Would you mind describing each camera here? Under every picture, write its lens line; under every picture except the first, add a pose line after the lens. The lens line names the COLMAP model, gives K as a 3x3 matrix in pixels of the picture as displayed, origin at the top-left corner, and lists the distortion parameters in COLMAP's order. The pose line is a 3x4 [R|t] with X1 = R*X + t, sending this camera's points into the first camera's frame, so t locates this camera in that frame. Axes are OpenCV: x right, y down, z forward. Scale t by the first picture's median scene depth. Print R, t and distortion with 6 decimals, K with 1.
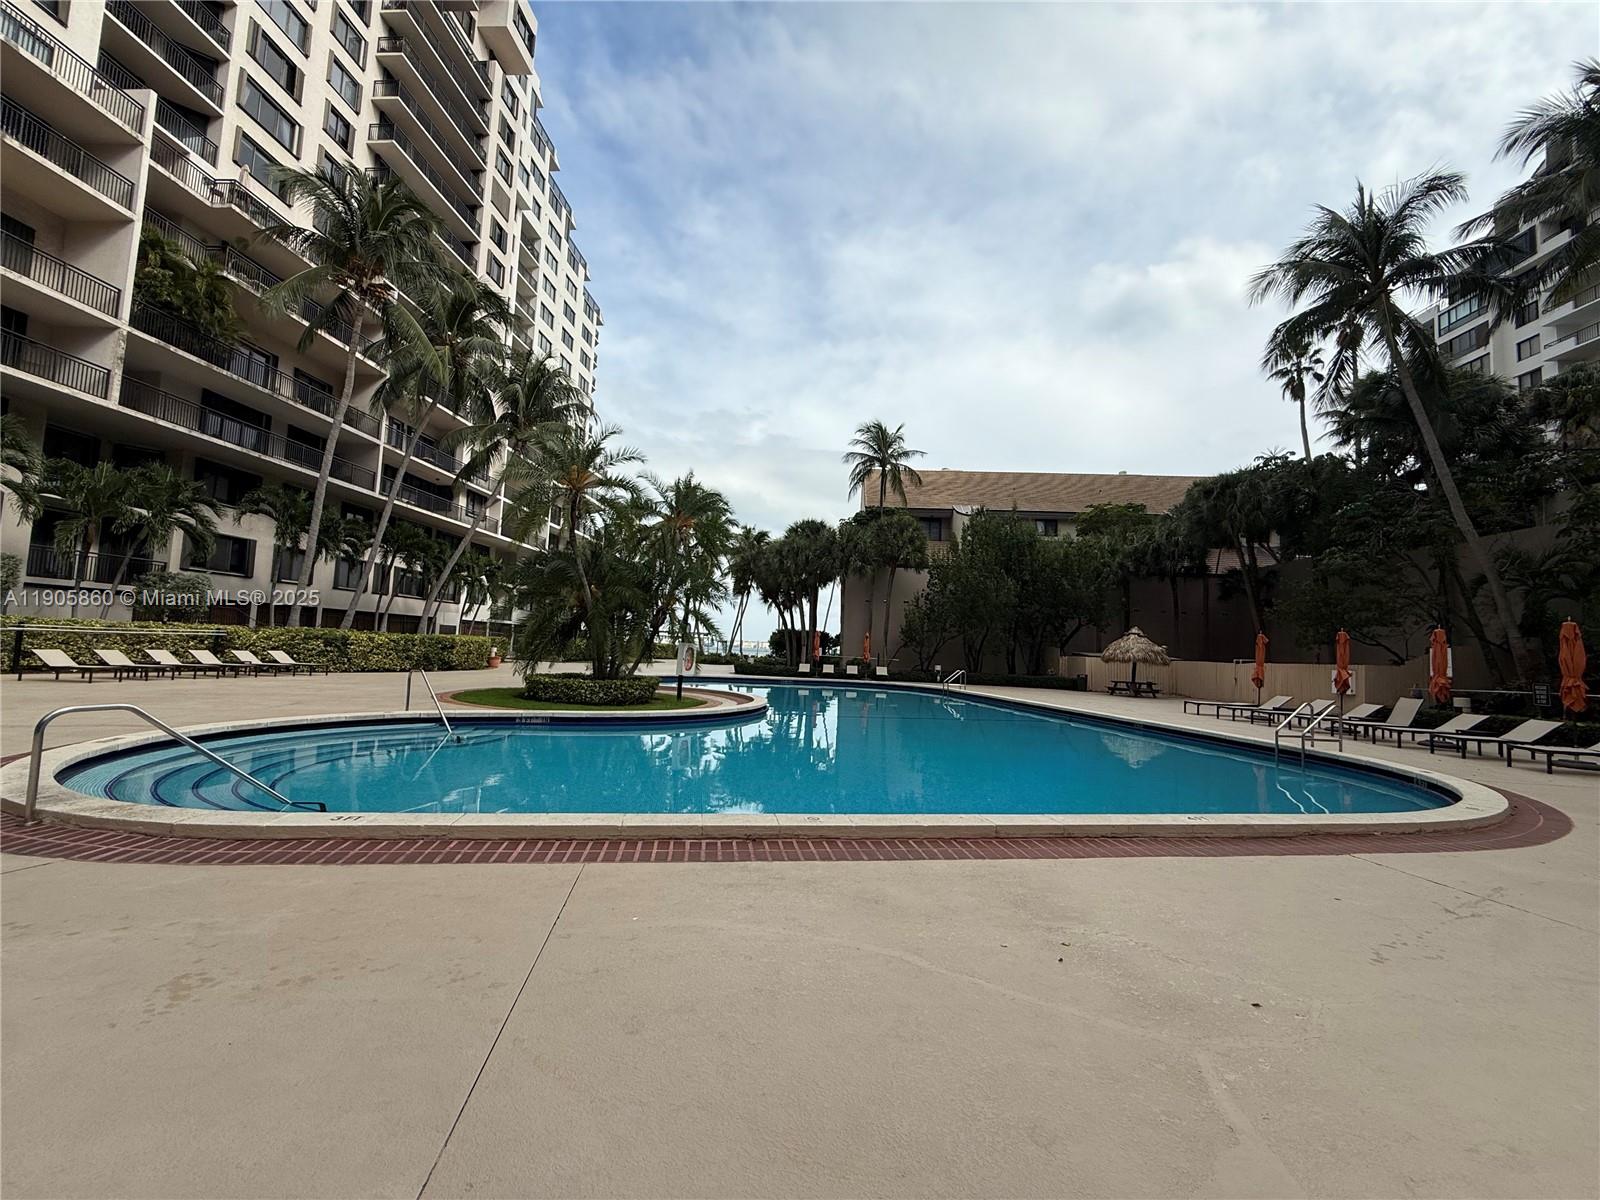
lens RADIAL K [[634.4, 0, 800.0], [0, 634.4, 600.0], [0, 0, 1]] dist [-0.000544, 0.000330]
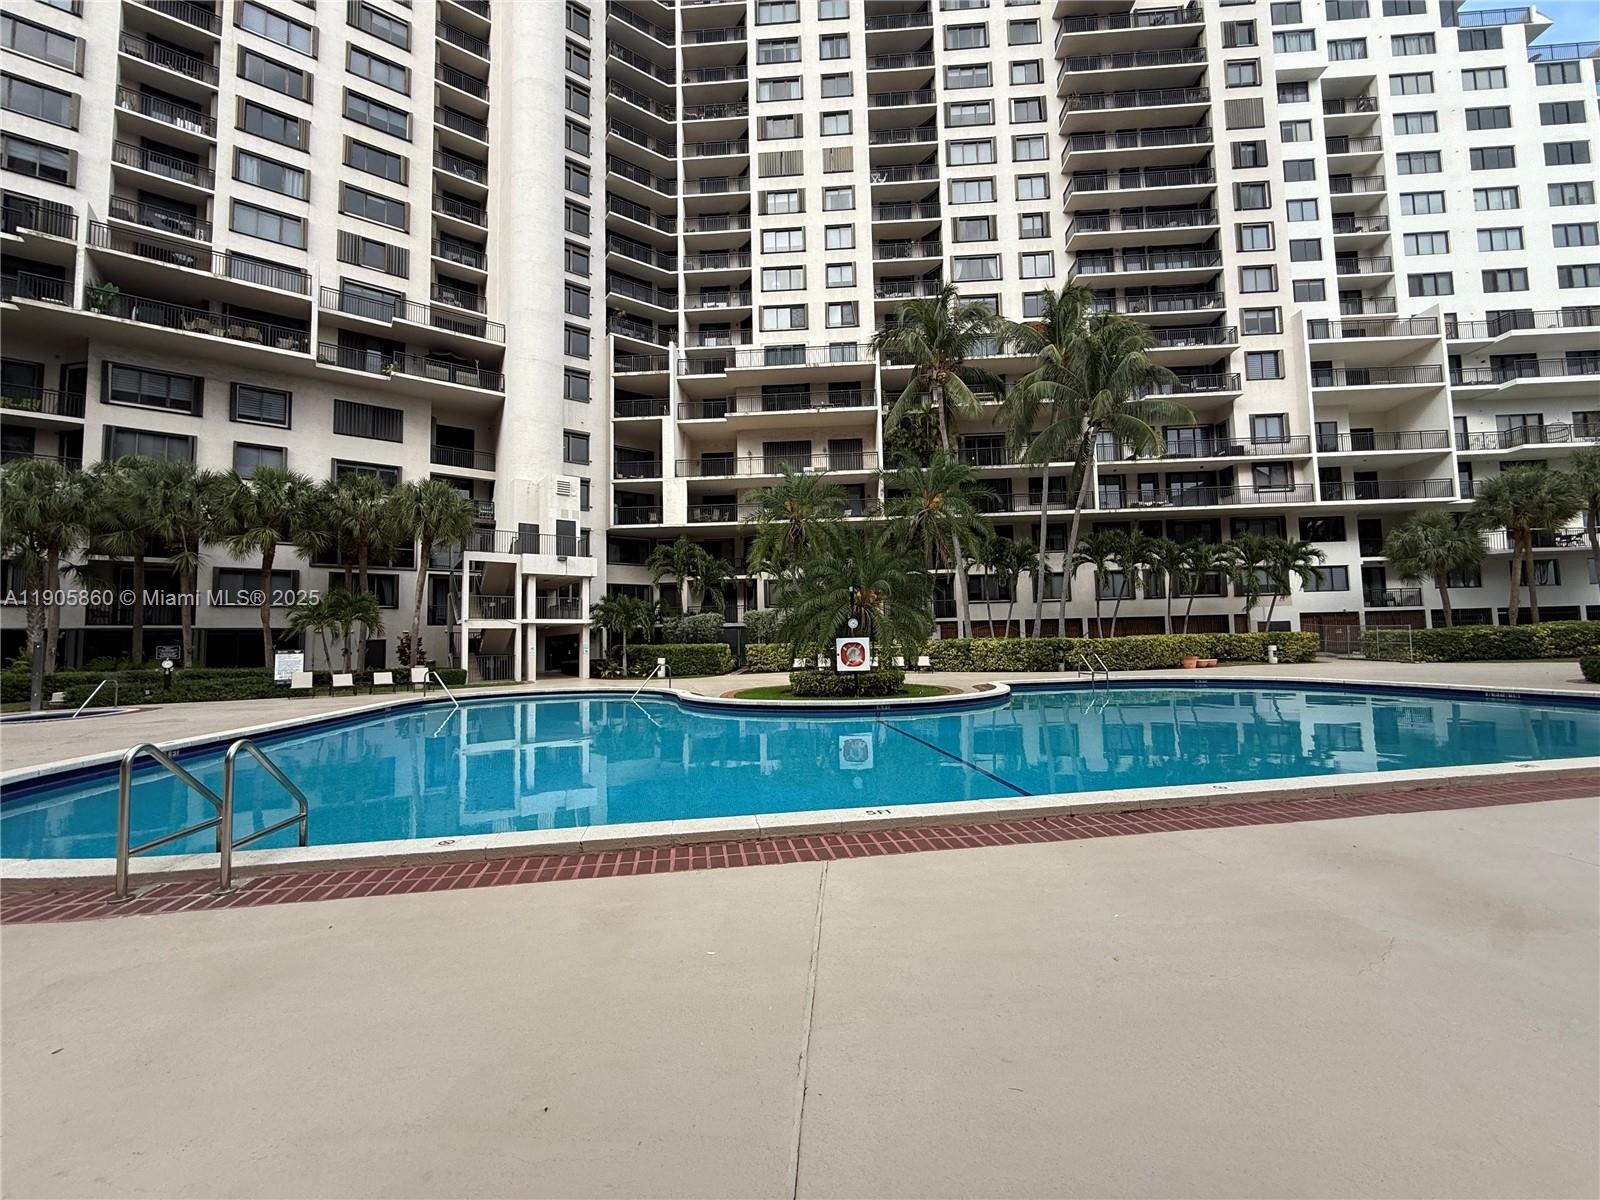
lens RADIAL K [[634.4, 0, 800.0], [0, 634.4, 600.0], [0, 0, 1]] dist [-0.000544, 0.000330]
pose [[0.005914, -0.112709, -0.993610, 0.362041], [0.099606, 0.988753, -0.111565, 0.051708], [0.995009, -0.098310, 0.017074, 0.426136]]
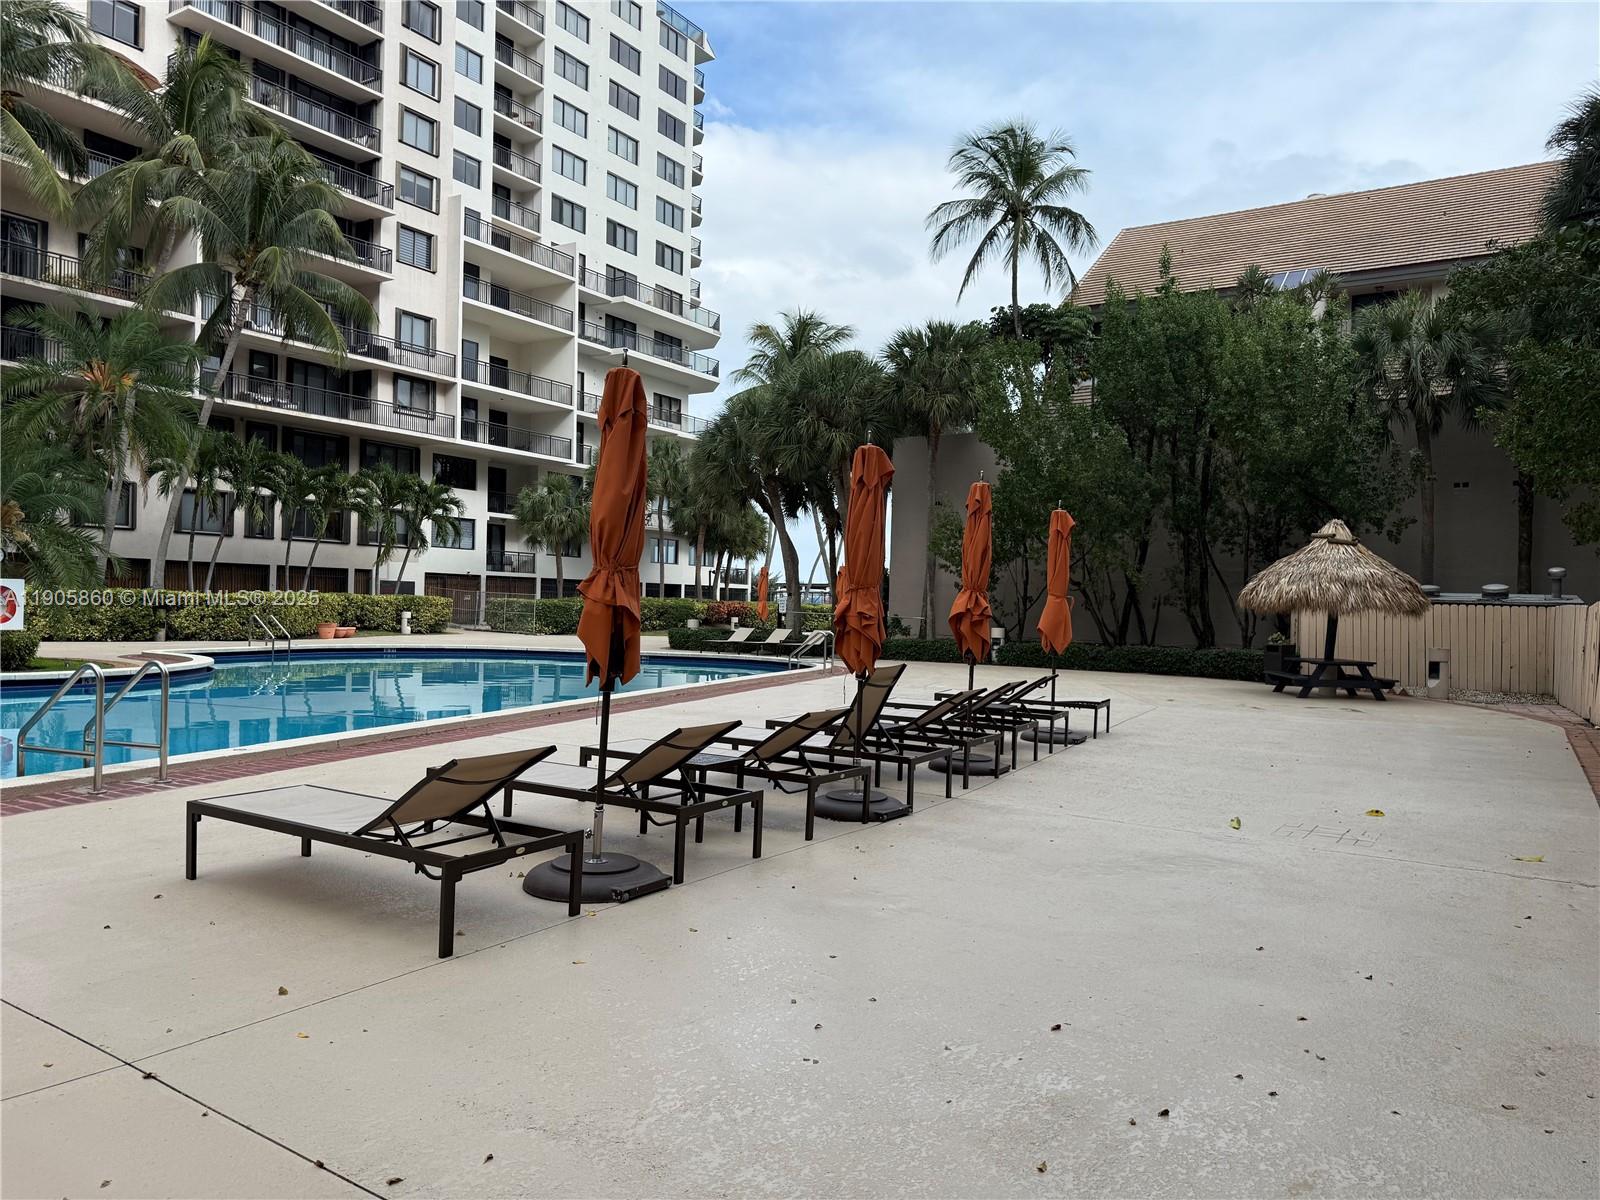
lens RADIAL K [[1118.1, 0, 800.0], [0, 1118.1, 600.0], [0, 0, 1]] dist [0.146562, -0.249532]
pose [[0.876580, -0.024508, -0.480632, 0.478188], [0.050669, 0.997852, 0.041530, 0.037888], [0.478582, -0.060758, 0.875938, 0.187524]]
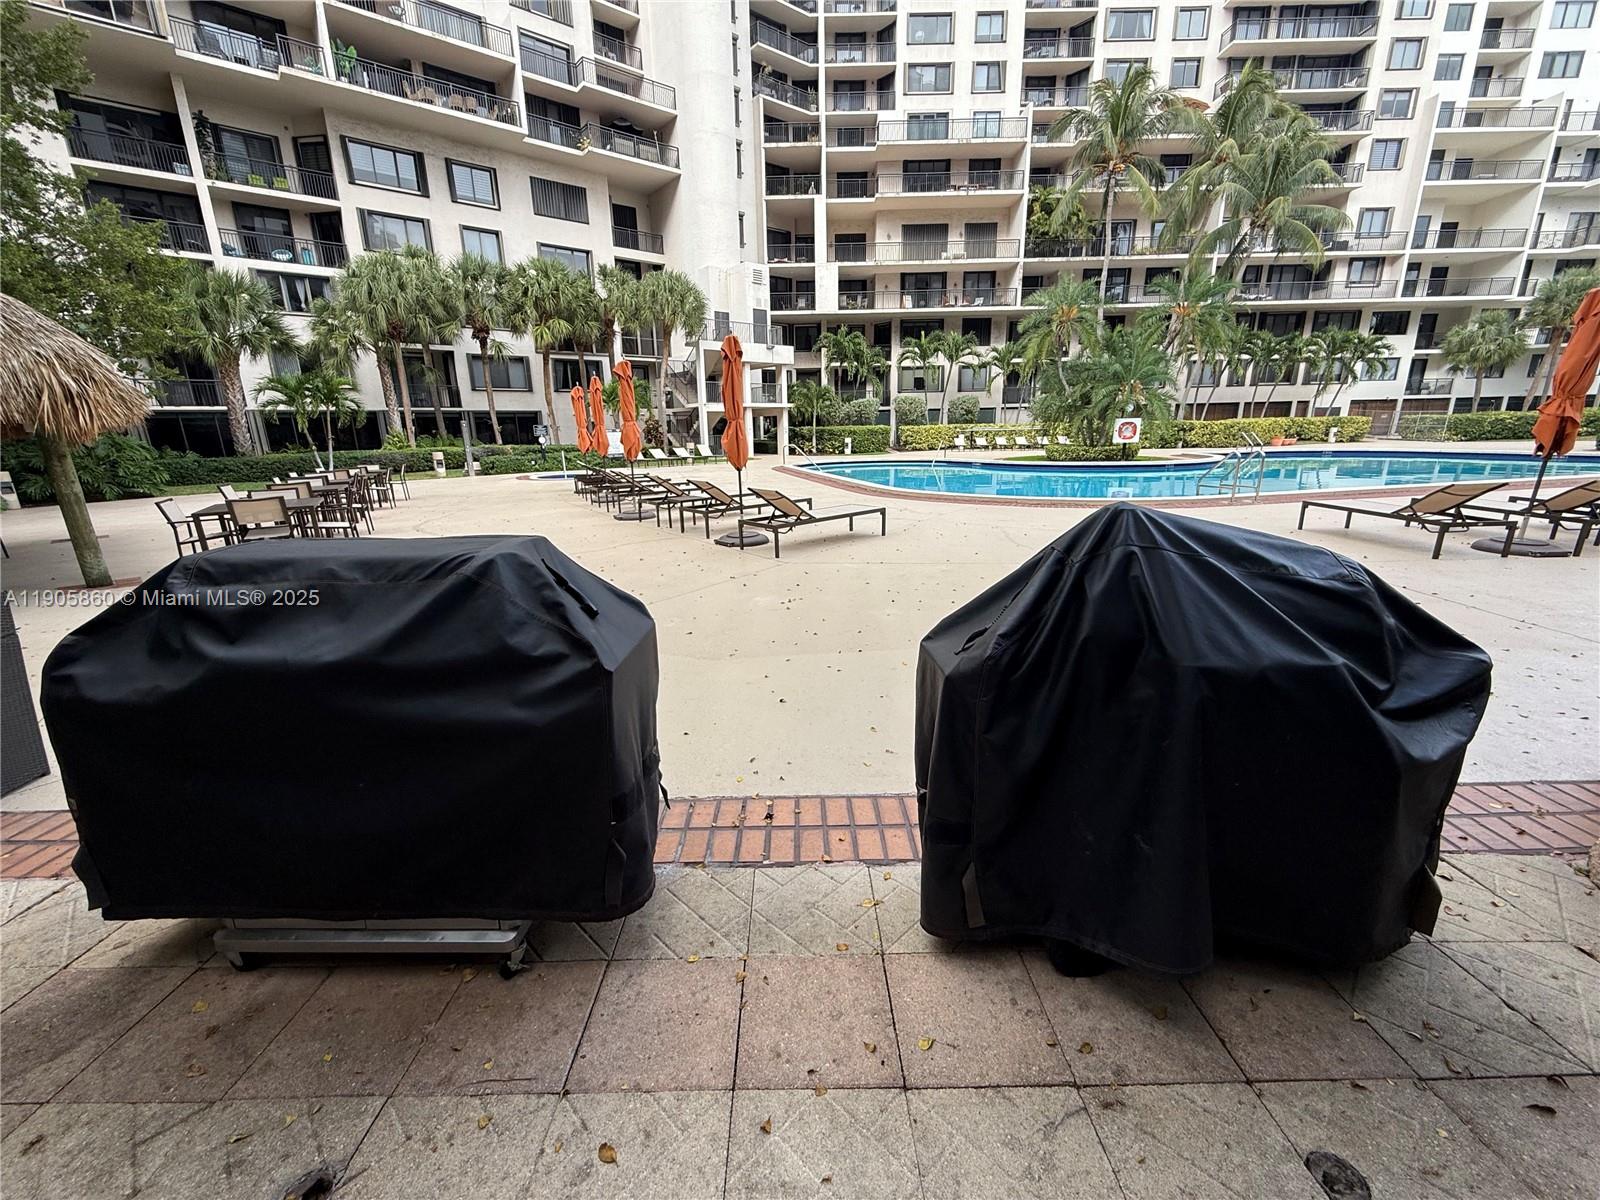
lens RADIAL K [[634.4, 0, 800.0], [0, 634.4, 600.0], [0, 0, 1]] dist [-0.000544, 0.000330]
pose [[0.068795, 0.216694, -0.973813, 0.545094], [0.100868, 0.969612, 0.222885, 0.032903], [0.992518, -0.113560, 0.044847, 0.093121]]
